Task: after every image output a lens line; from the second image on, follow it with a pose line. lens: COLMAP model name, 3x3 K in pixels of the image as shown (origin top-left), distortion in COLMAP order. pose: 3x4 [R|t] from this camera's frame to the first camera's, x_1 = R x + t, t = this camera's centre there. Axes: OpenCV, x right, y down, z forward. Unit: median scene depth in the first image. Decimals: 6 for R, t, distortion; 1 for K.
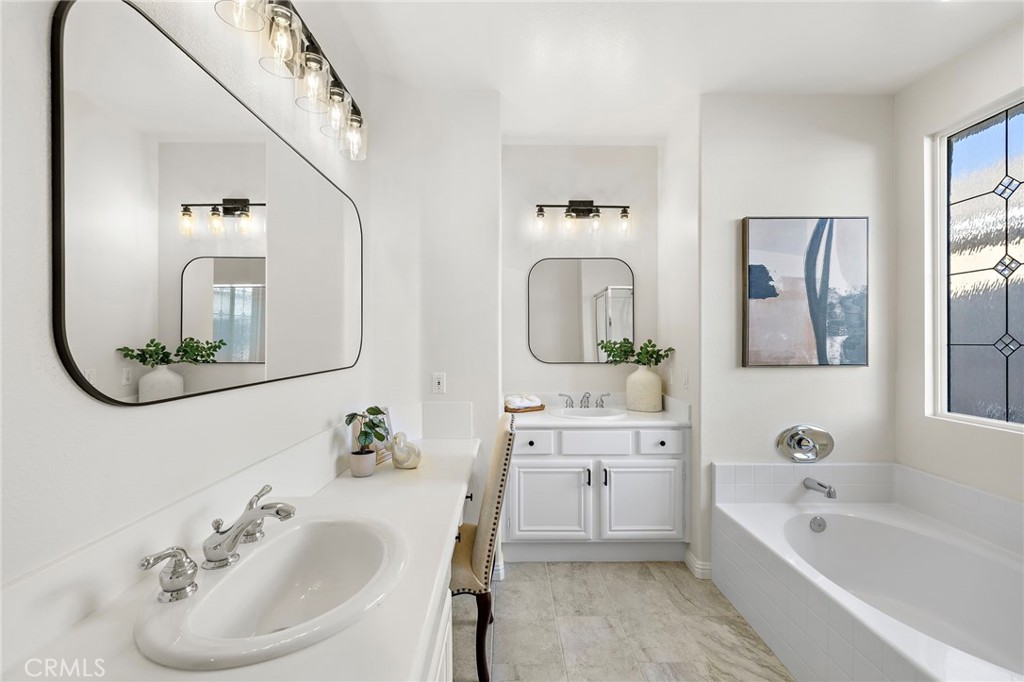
lens RADIAL K [[431.7, 0, 512.0], [0, 431.7, 339.9], [0, 0, 1]] dist [0.001471, -0.001204]
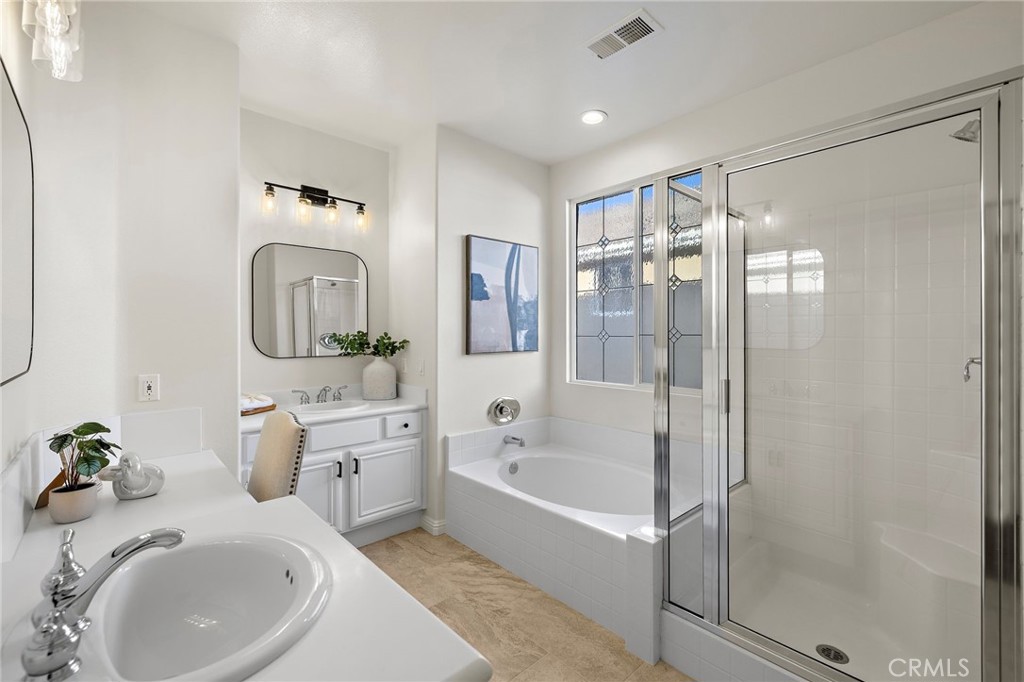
lens RADIAL K [[431.7, 0, 513.7], [0, 431.7, 337.1], [0, 0, 1]] dist [0.001471, -0.001204]
pose [[0.744965, -0.004469, 0.667088, -0.193732], [-0.000109, 0.999977, 0.006821, 0.003724], [-0.667103, -0.005155, 0.744947, -0.015121]]
